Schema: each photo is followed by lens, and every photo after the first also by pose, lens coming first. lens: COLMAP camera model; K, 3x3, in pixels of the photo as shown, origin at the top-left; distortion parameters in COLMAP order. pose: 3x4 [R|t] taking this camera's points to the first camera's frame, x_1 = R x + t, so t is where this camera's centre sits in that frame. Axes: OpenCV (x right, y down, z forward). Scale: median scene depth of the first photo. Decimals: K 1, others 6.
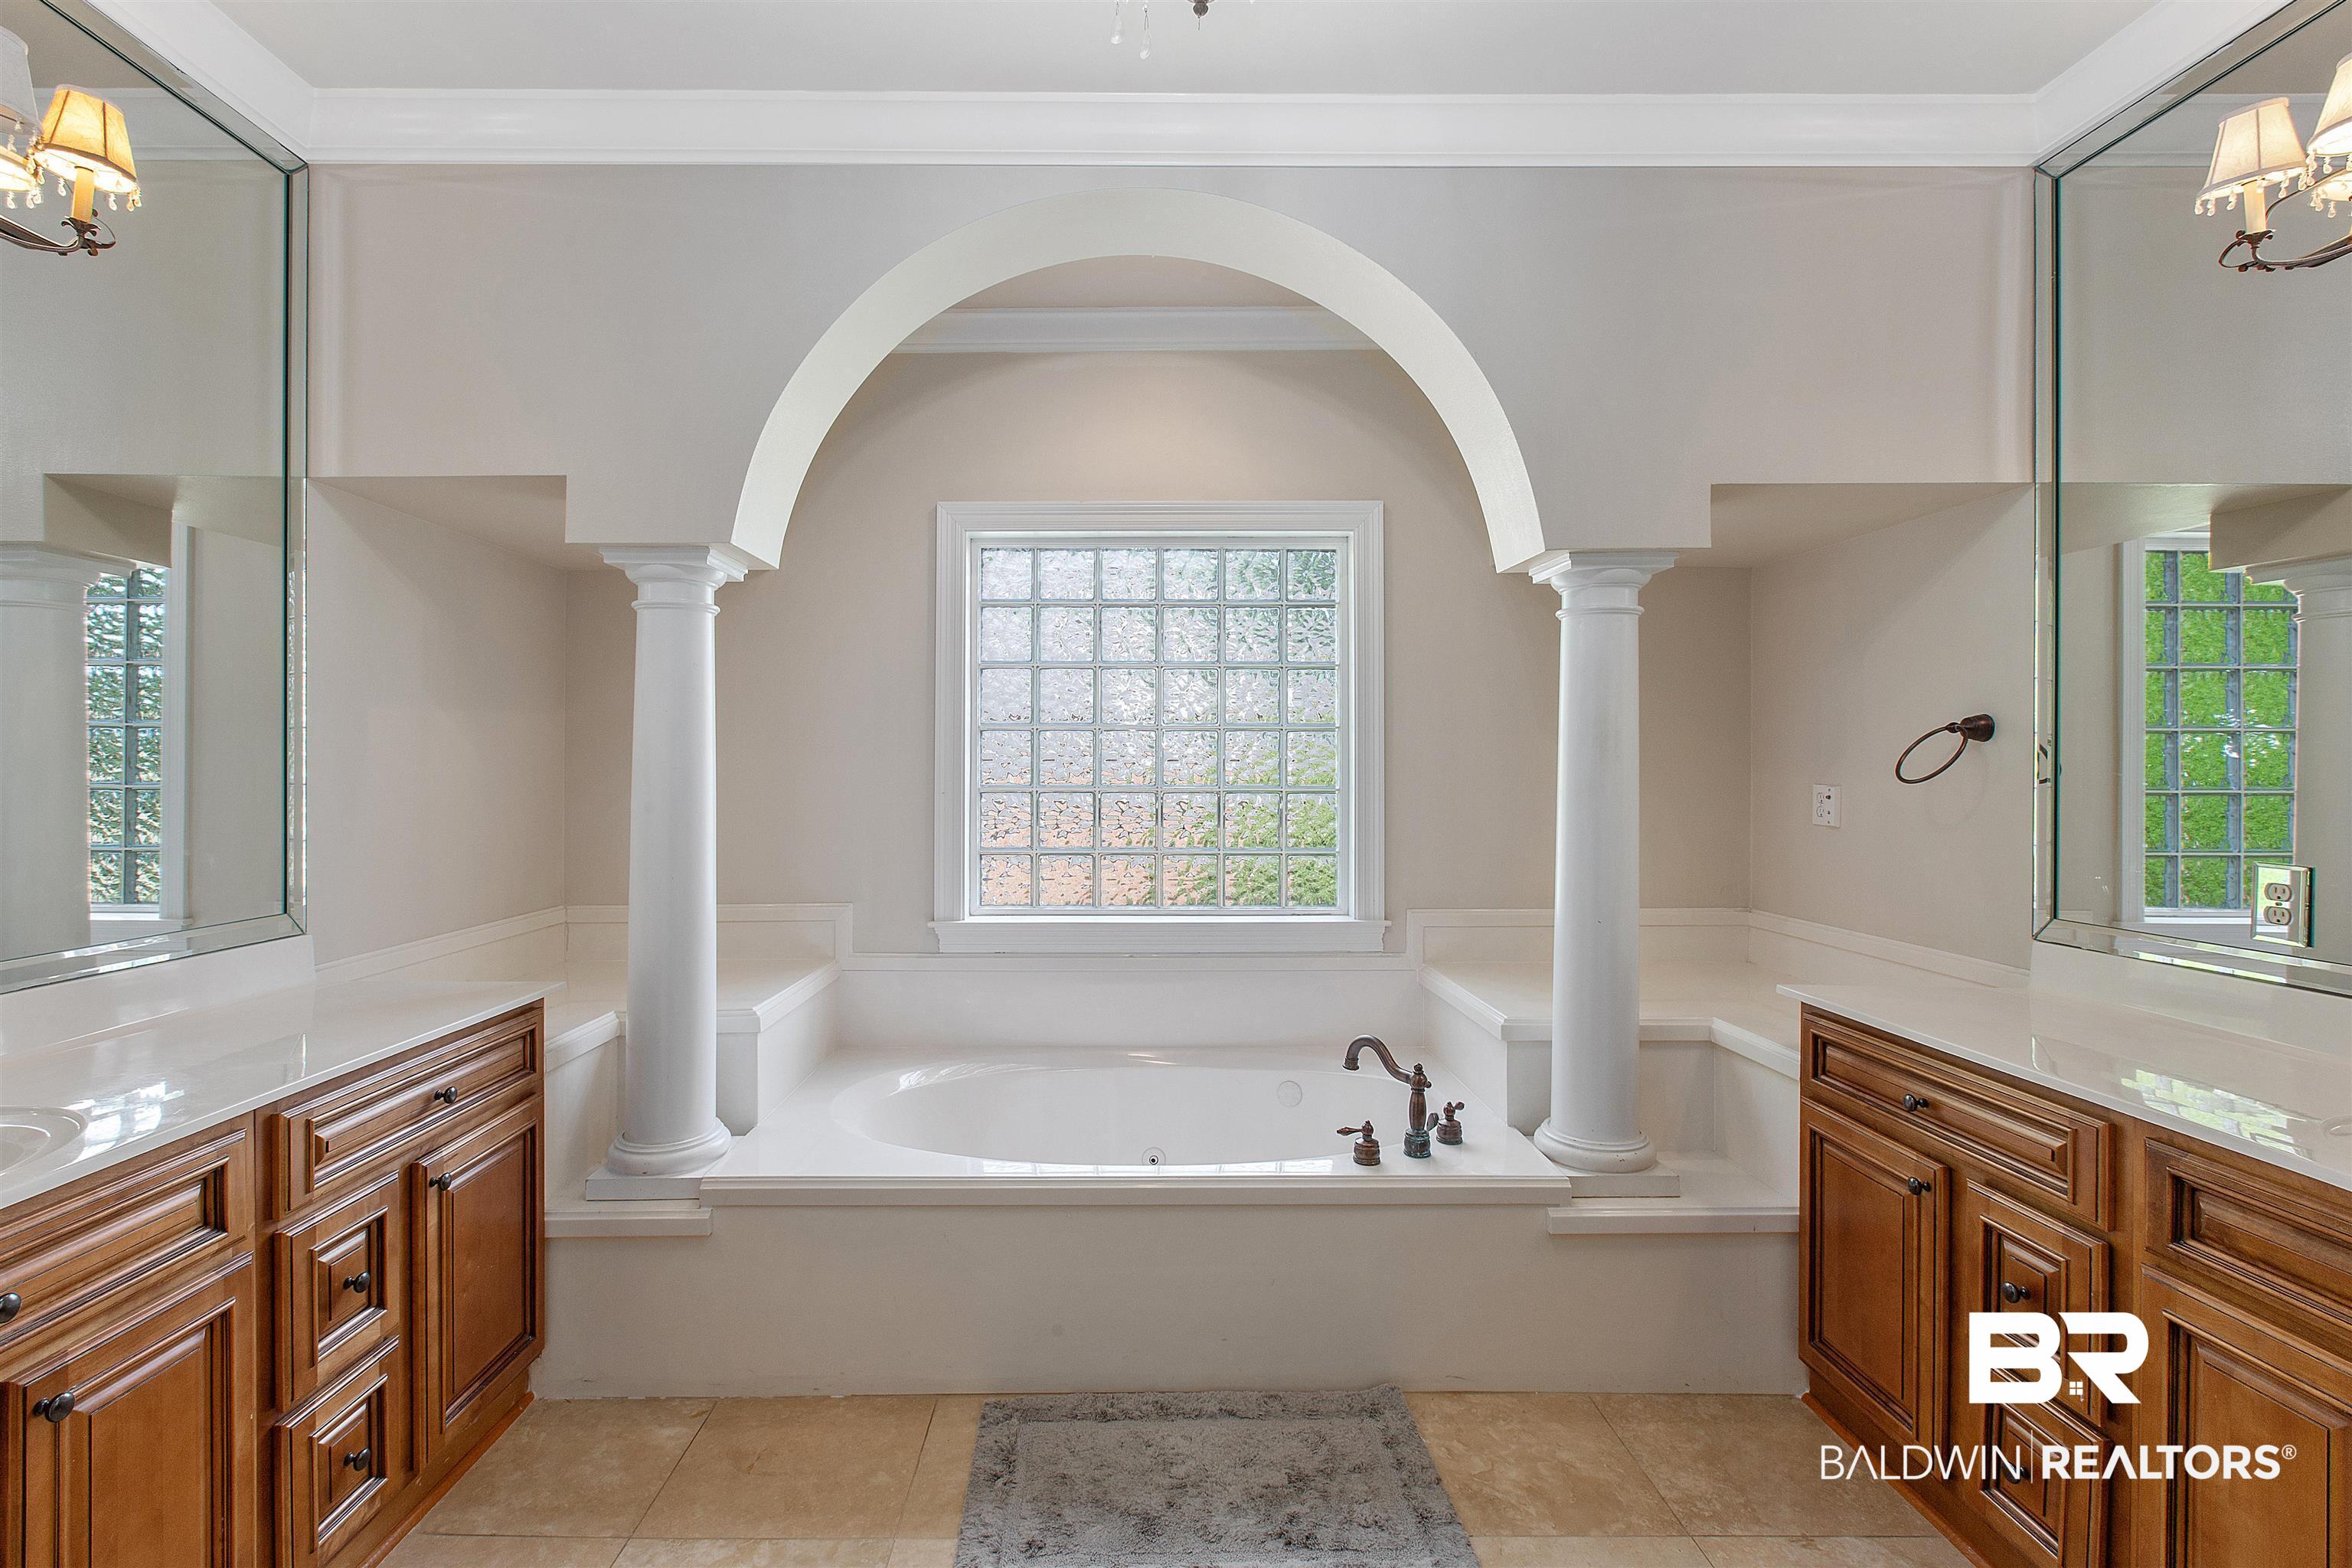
lens RADIAL K [[1086.2, 0, 1171.8], [0, 1086.2, 786.6], [0, 0, 1]] dist [0.004437, 0.001216]
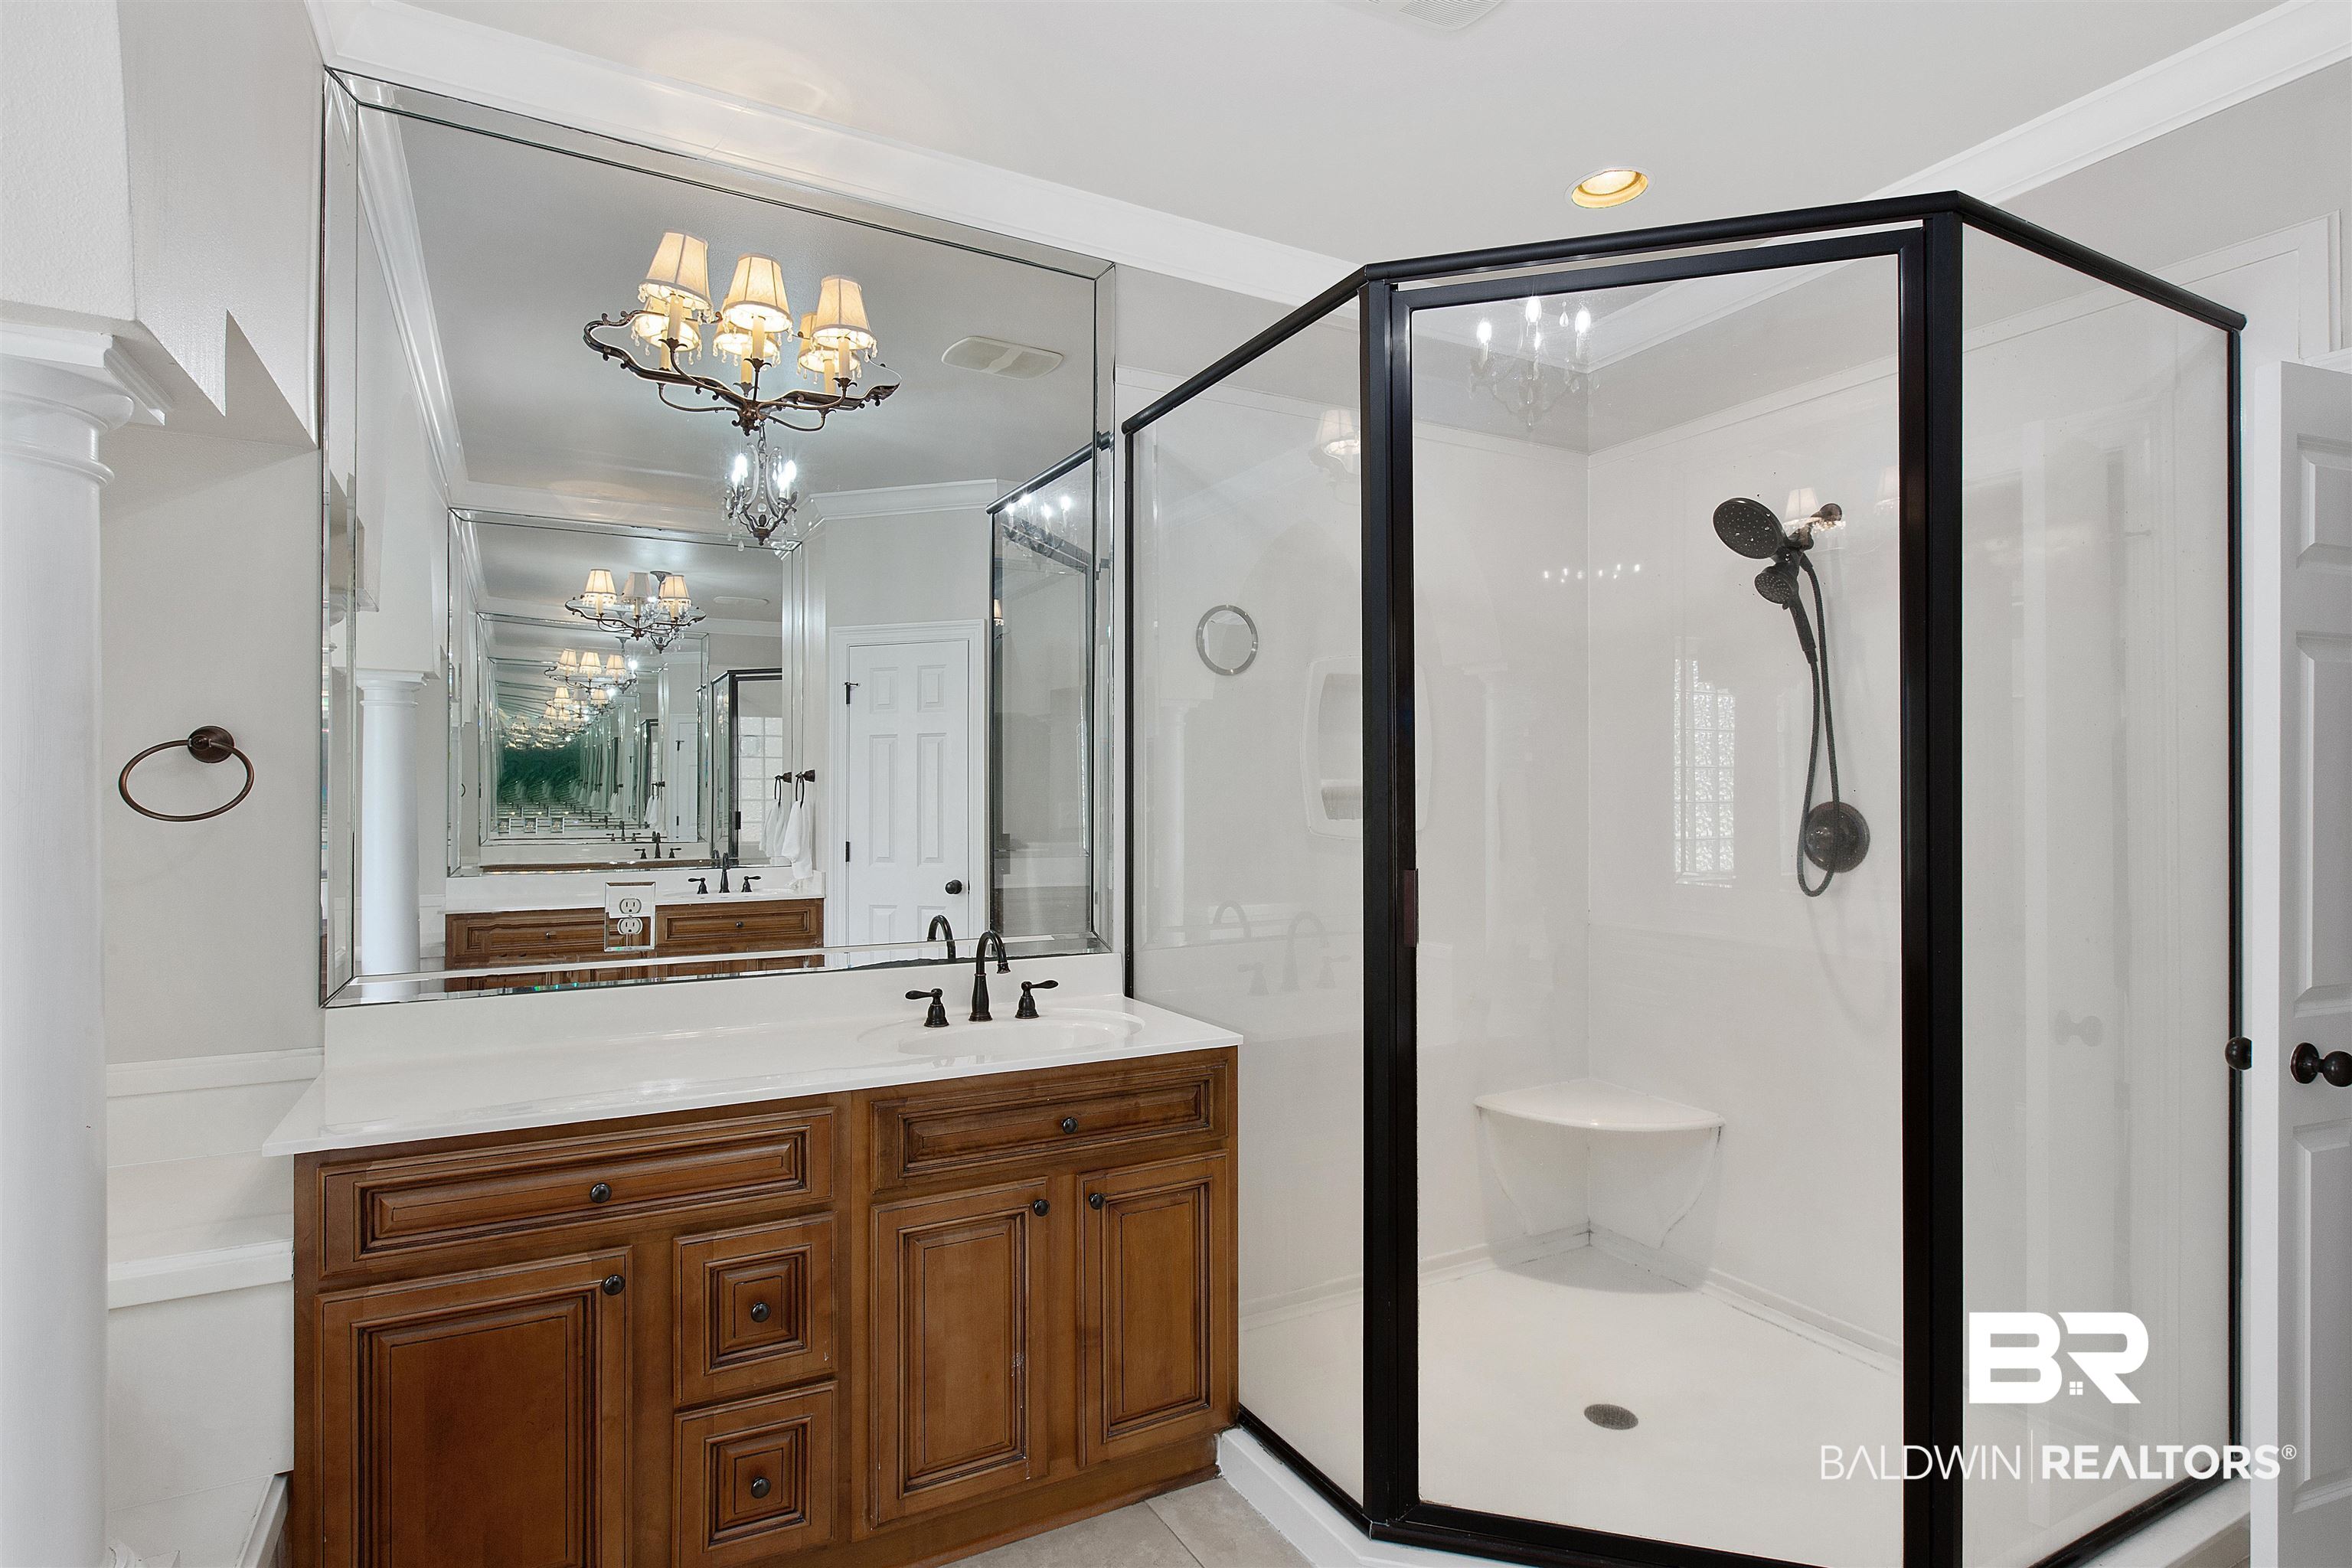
lens RADIAL K [[1194.3, 0, 1179.0], [0, 1194.3, 781.1], [0, 0, 1]] dist [-0.001147, -0.000208]
pose [[-0.449665, 0.002311, 0.893194, -0.432755], [0.005772, 0.999983, 0.000318, -0.039315], [-0.893178, 0.005299, -0.449671, 1.177804]]
